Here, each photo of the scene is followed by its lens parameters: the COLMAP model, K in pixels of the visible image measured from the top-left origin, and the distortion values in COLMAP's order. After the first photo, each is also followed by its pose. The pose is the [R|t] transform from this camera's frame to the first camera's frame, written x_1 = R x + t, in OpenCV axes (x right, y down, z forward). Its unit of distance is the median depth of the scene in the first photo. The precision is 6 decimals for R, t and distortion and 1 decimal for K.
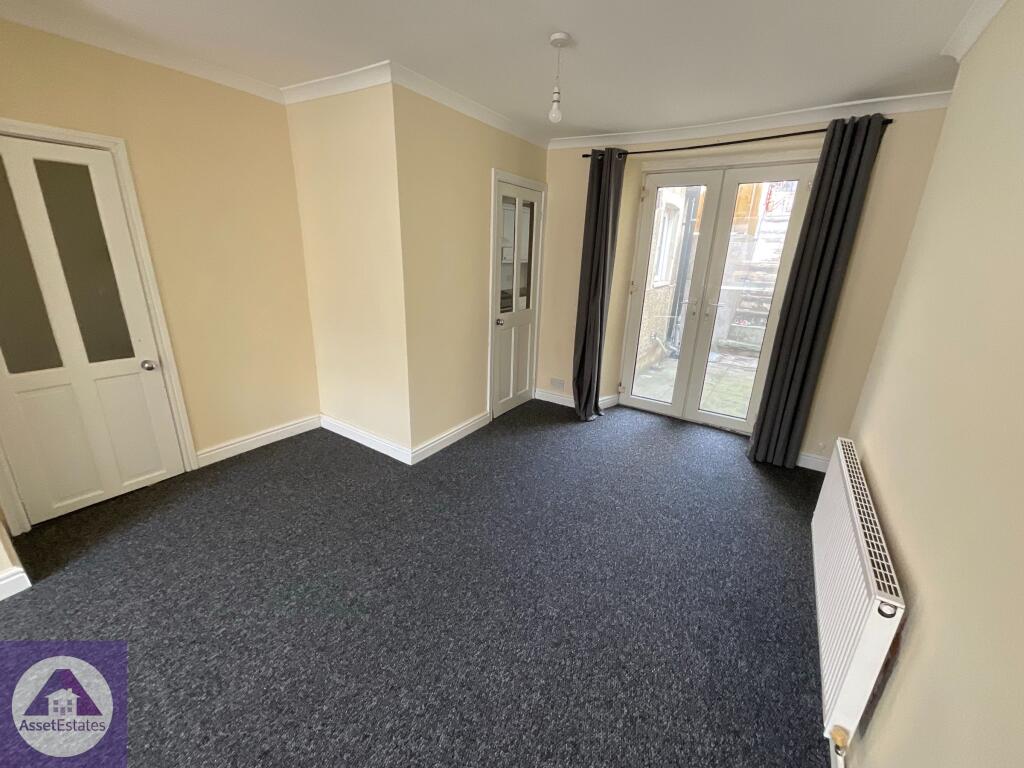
lens RADIAL K [[417.2, 0, 510.0], [0, 417.2, 384.1], [0, 0, 1]] dist [0.001257, 0.000031]
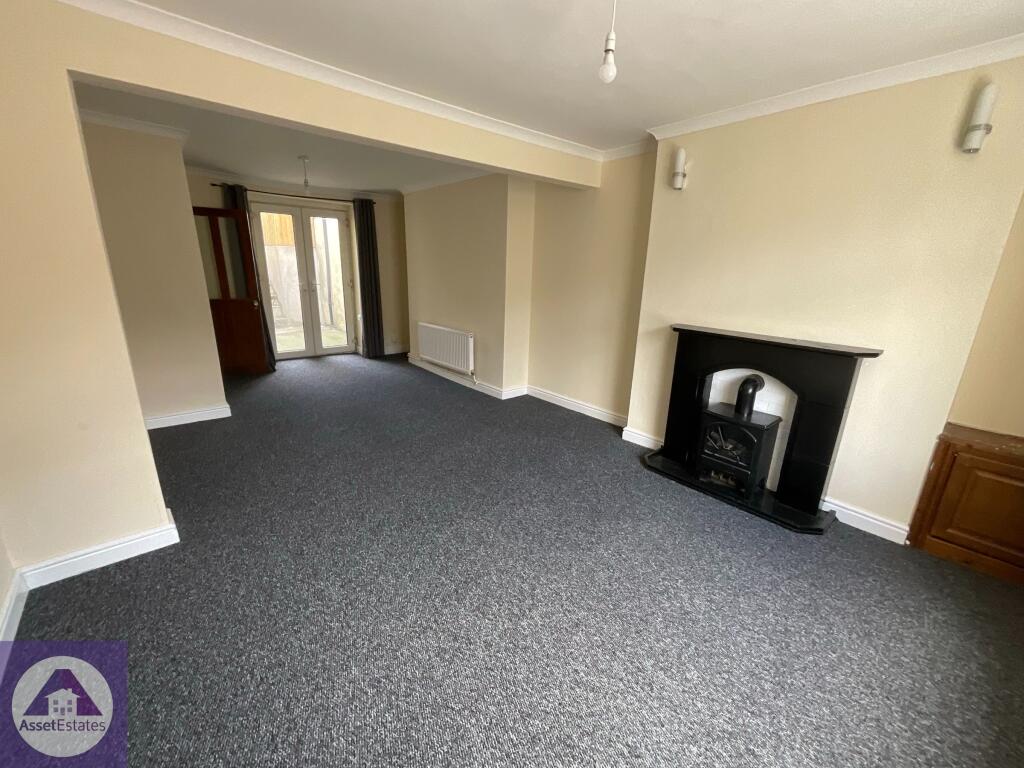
lens RADIAL K [[417.2, 0, 509.5], [0, 417.2, 383.2], [0, 0, 1]] dist [0.001257, 0.000031]
pose [[0.265395, -0.287215, 0.920366, -1.070359], [0.275411, 0.937406, 0.213116, 0.051891], [-0.923967, 0.196919, 0.327885, -0.250247]]
